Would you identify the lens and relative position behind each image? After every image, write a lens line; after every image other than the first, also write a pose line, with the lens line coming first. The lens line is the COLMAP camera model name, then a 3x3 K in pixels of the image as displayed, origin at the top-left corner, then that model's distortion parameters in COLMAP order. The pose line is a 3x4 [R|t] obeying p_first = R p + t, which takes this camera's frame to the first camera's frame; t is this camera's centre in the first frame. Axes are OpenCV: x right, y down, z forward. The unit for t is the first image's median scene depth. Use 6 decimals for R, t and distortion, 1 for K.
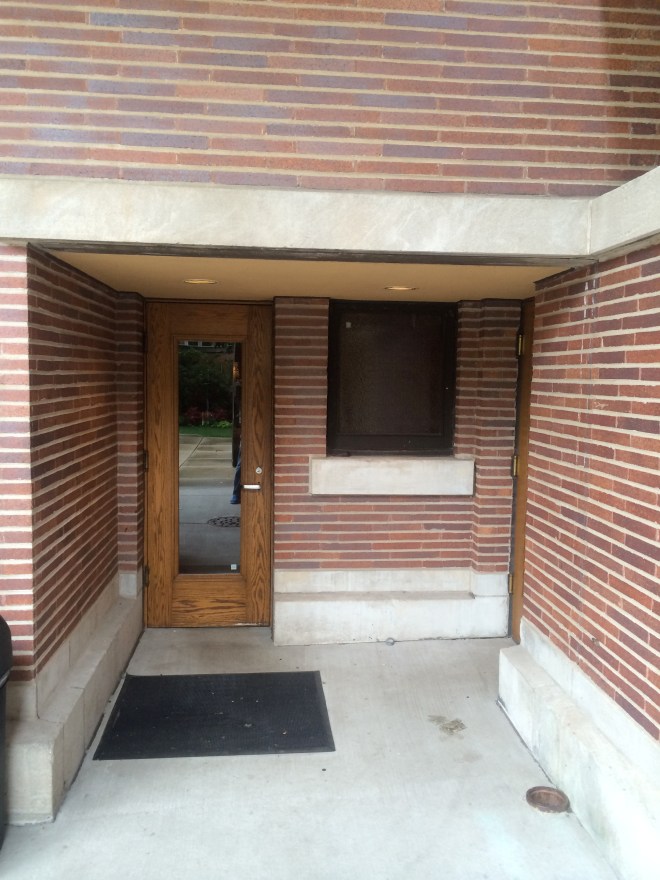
lens RADIAL K [[752.1, 0, 330.0], [0, 752.1, 440.0], [0, 0, 1]] dist [0.074621, -0.089257]
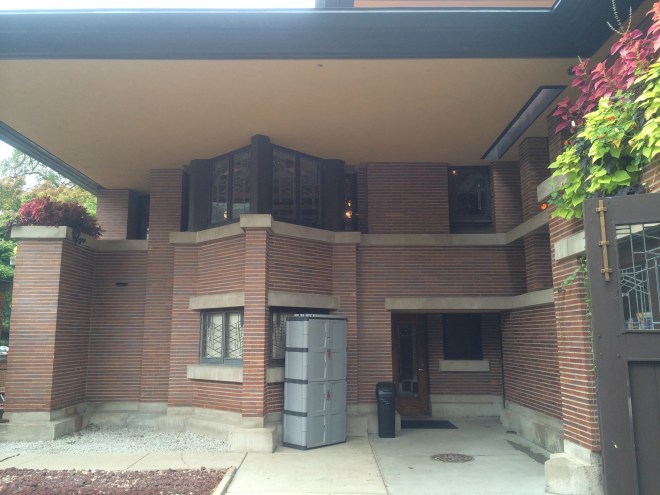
lens RADIAL K [[564.1, 0, 330.0], [0, 564.1, 247.5], [0, 0, 1]] dist [0.074621, -0.089257]
pose [[0.995741, -0.033394, -0.085934, -0.279777], [0.011753, 0.970469, -0.240940, 0.139970], [0.091442, 0.238904, 0.966728, -1.632588]]
